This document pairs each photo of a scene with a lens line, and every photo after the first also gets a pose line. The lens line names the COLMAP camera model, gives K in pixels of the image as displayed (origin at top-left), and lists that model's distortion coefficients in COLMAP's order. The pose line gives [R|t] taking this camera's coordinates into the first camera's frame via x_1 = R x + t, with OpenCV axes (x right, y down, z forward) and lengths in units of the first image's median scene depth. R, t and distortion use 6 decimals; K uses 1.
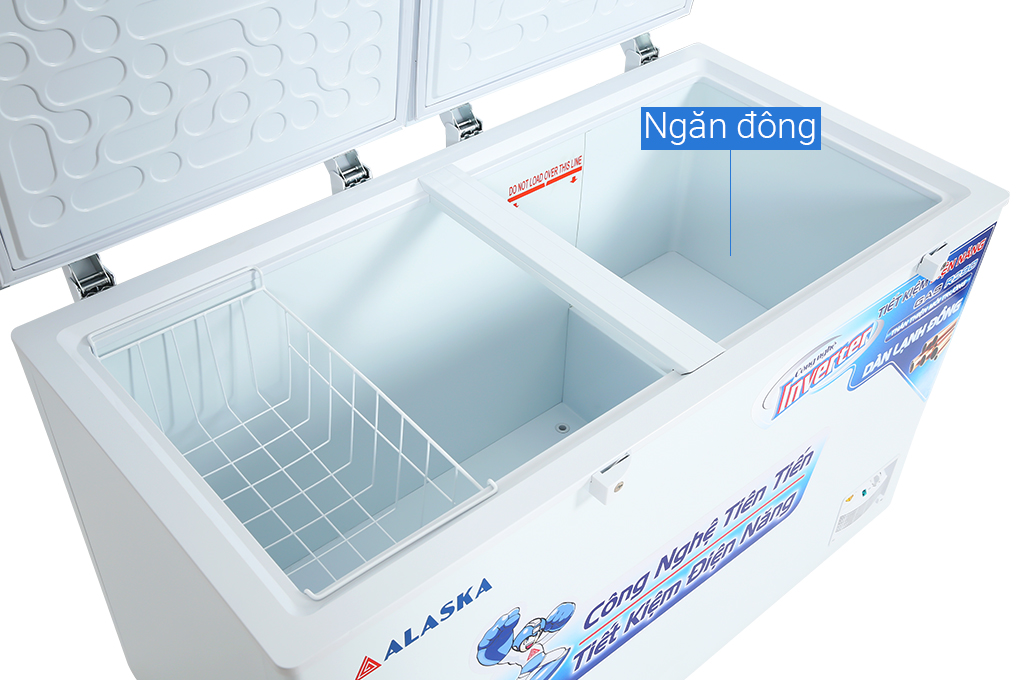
lens RADIAL K [[1118.4, 0, 511.6], [0, 1118.4, 379.2], [0, 0, 1]] dist [-0.021847, 0.000000]
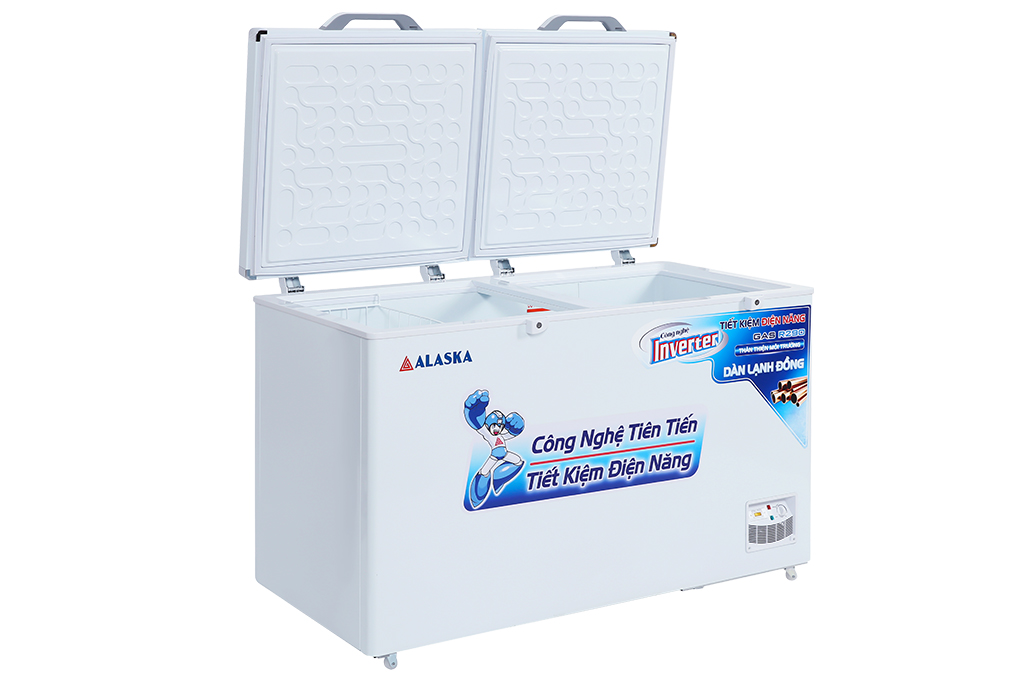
lens RADIAL K [[1704.8, 0, 510.2], [0, 1704.8, 334.1], [0, 0, 1]] dist [0.035127, 0.000000]
pose [[0.987801, 0.000428, -0.155719, 0.428599], [-0.086082, 0.834811, -0.543766, 1.465586], [0.129763, 0.550537, 0.824664, -1.266335]]
